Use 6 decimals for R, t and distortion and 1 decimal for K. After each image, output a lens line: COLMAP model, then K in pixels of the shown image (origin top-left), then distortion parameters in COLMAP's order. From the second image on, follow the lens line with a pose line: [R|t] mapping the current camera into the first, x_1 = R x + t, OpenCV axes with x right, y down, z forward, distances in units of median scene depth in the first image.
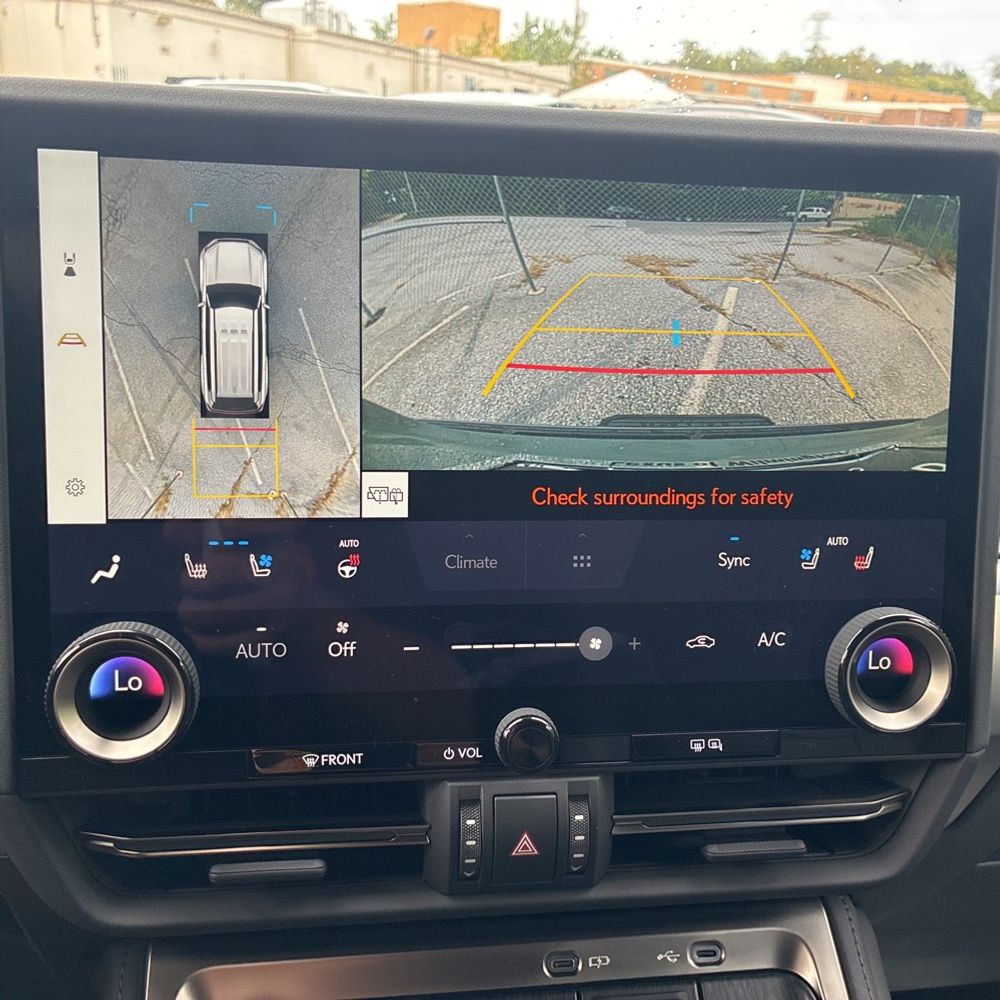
lens RADIAL K [[1012.6, 0, 502.7], [0, 1012.6, 489.6], [0, 0, 1]] dist [0.025628, 0.000000]
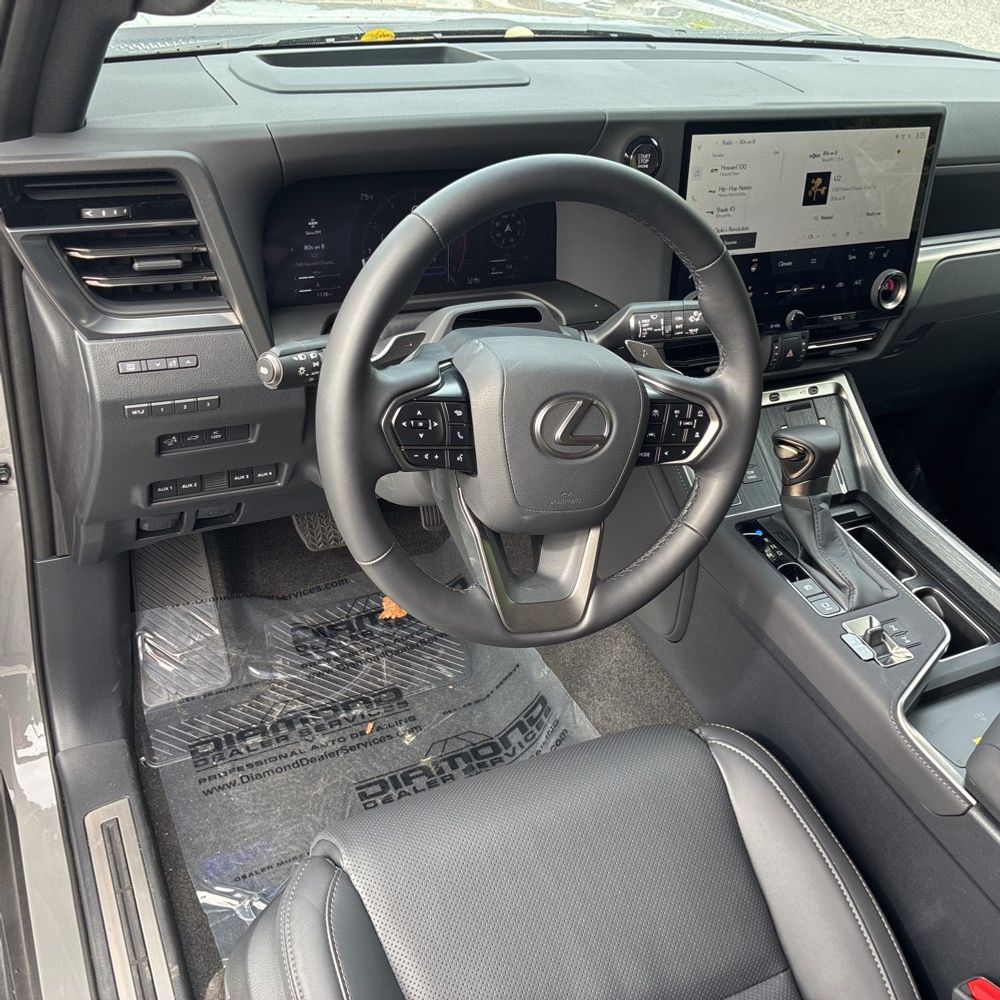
lens RADIAL K [[1012.6, 0, 497.9], [0, 1012.6, 498.0], [0, 0, 1]] dist [0.025628, 0.000000]
pose [[0.949885, -0.124013, 0.286949, -1.767827], [0.017584, 0.937686, 0.347038, -0.334117], [-0.312105, -0.324600, 0.892875, -1.650491]]
